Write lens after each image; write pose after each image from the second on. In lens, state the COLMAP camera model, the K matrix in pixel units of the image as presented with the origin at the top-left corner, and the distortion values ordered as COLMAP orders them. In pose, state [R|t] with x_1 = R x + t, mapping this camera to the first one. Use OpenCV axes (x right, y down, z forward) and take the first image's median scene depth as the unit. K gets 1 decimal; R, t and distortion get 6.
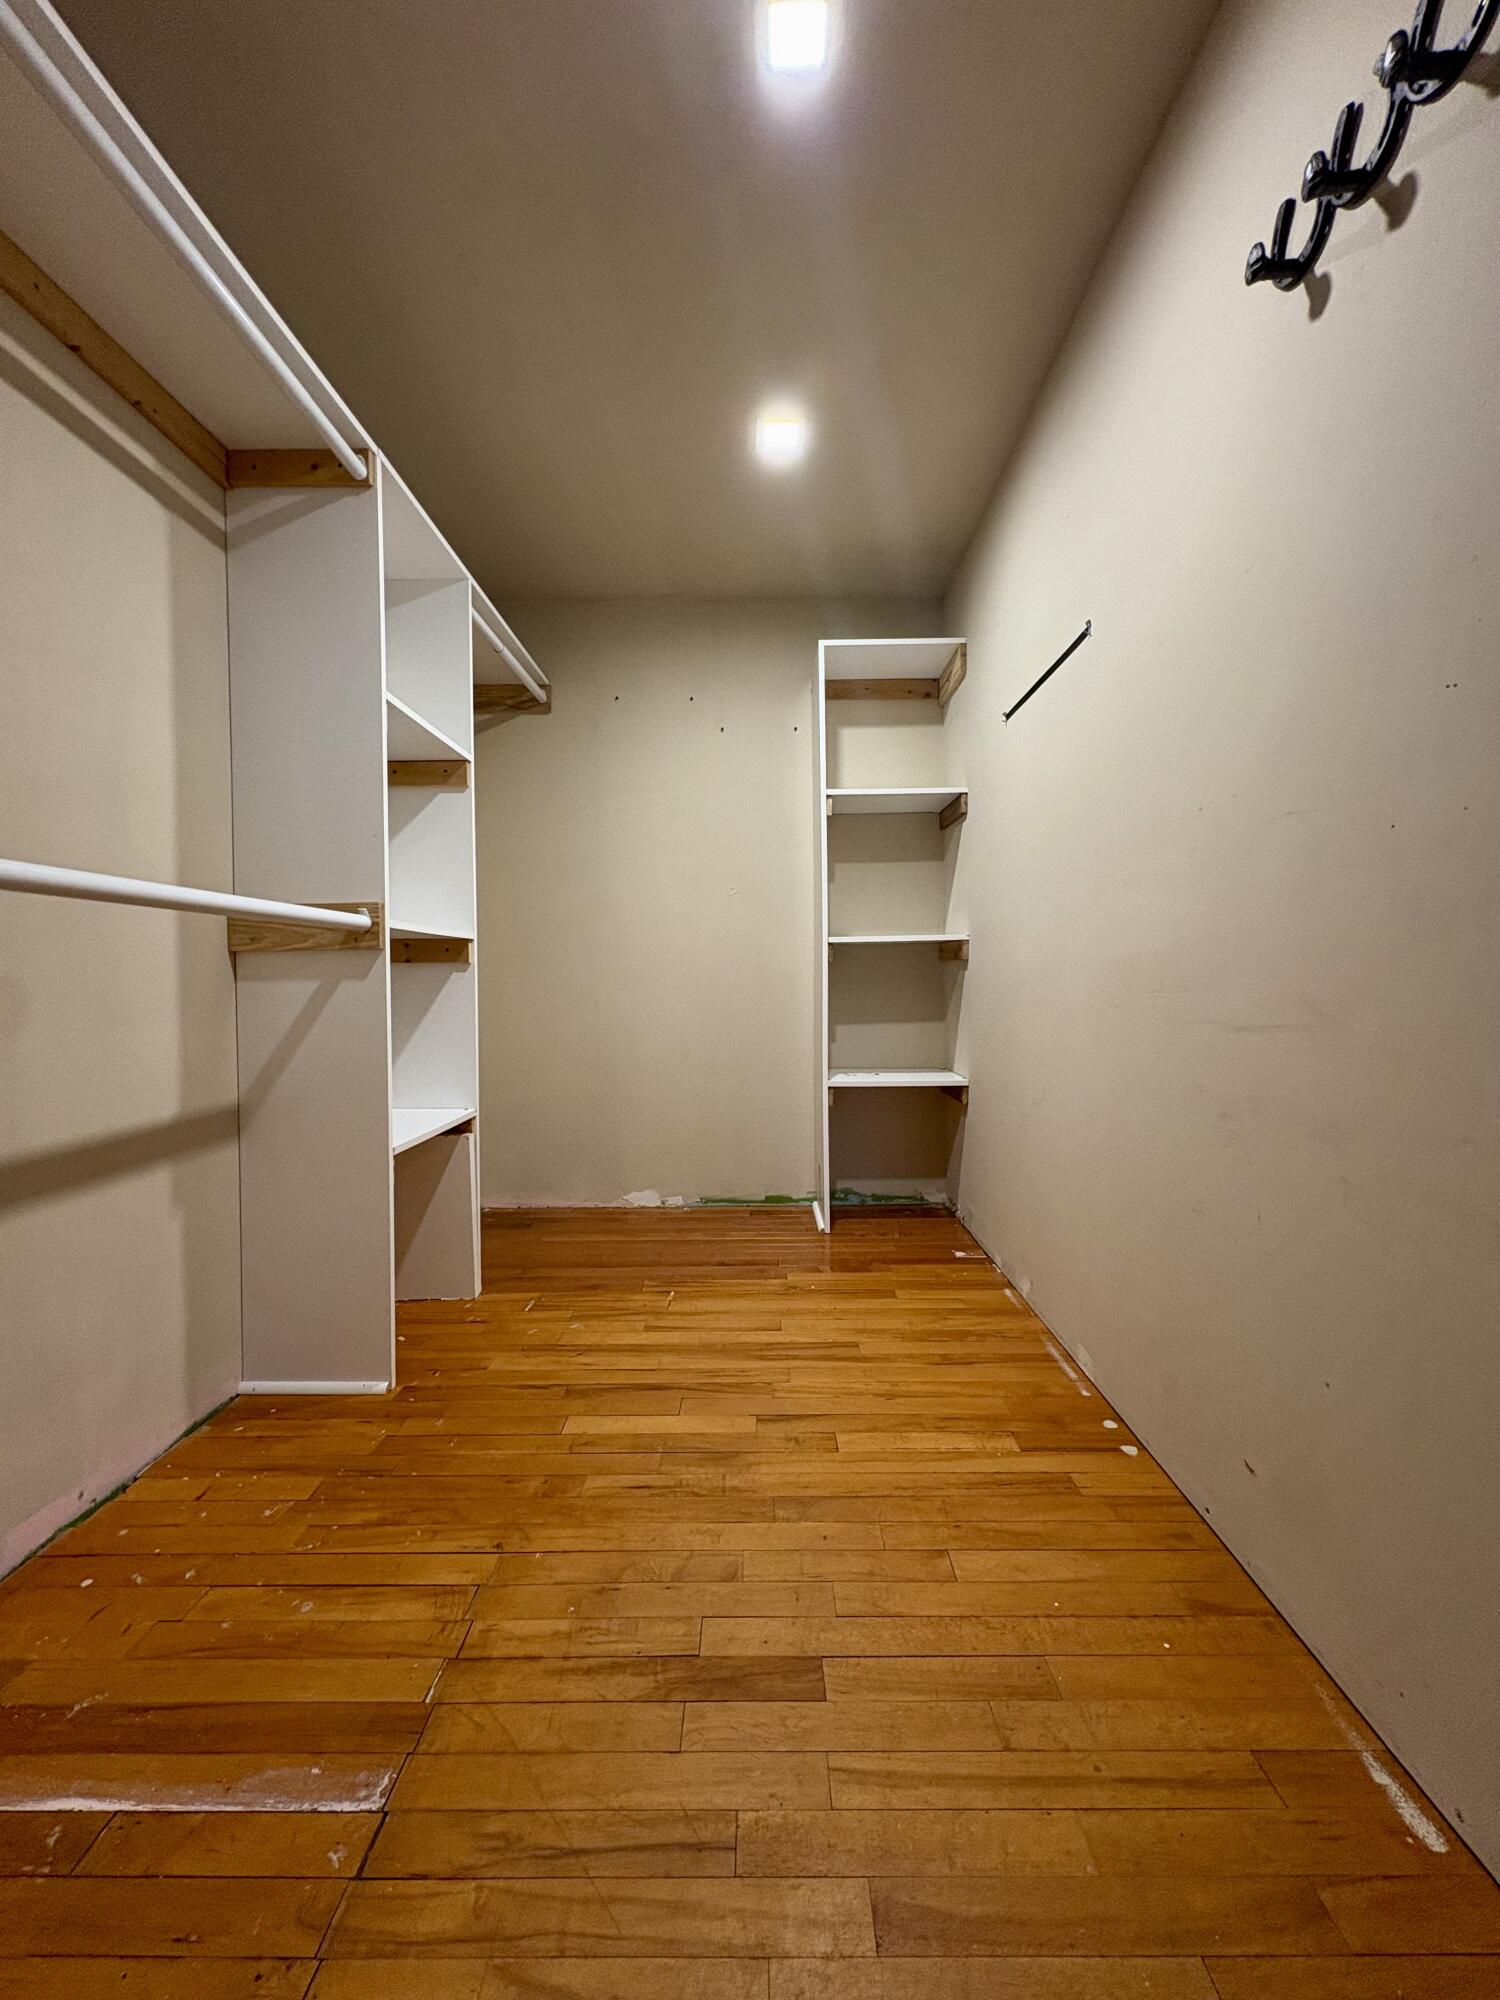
lens RADIAL K [[797.9, 0, 749.2], [0, 797.9, 999.2], [0, 0, 1]] dist [-0.000349, 0.000680]
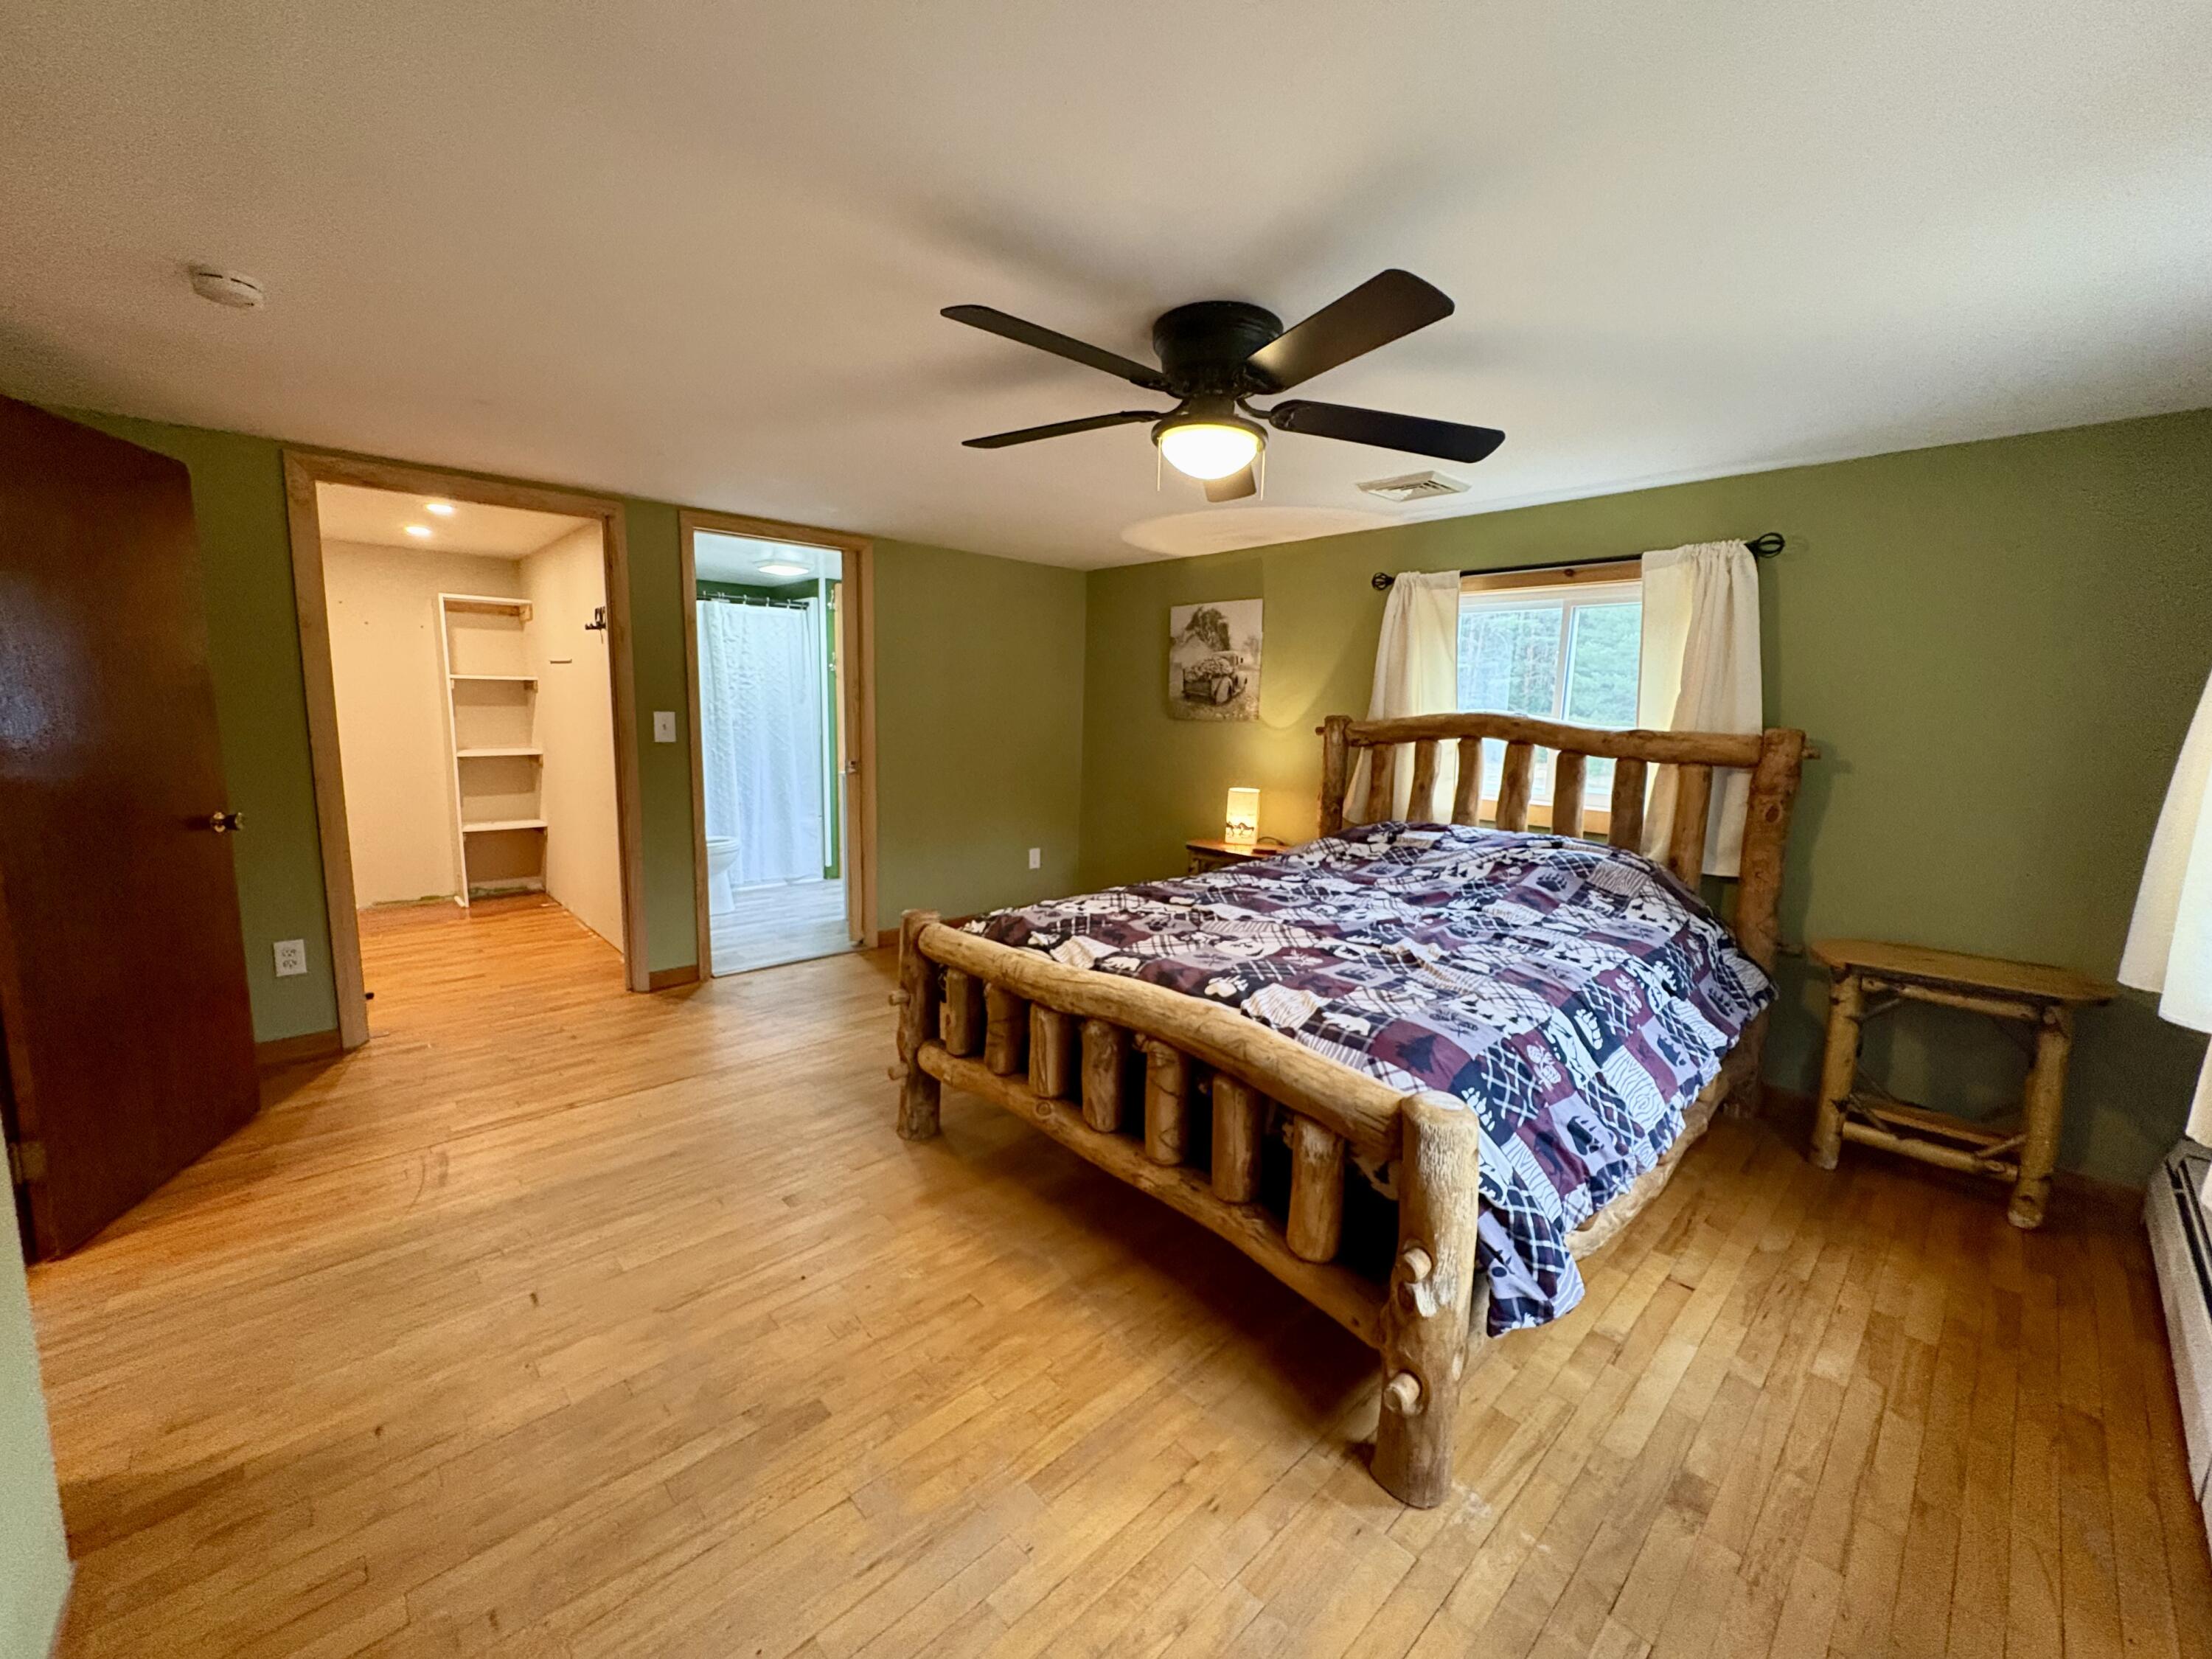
lens RADIAL K [[882.5, 0, 1098.0], [0, 882.5, 832.0], [0, 0, 1]] dist [-0.000349, 0.000680]
pose [[0.726857, -0.072162, 0.682987, -0.223112], [-0.011282, 0.993076, 0.116932, -0.144047], [-0.686696, -0.092698, 0.721010, -1.468207]]
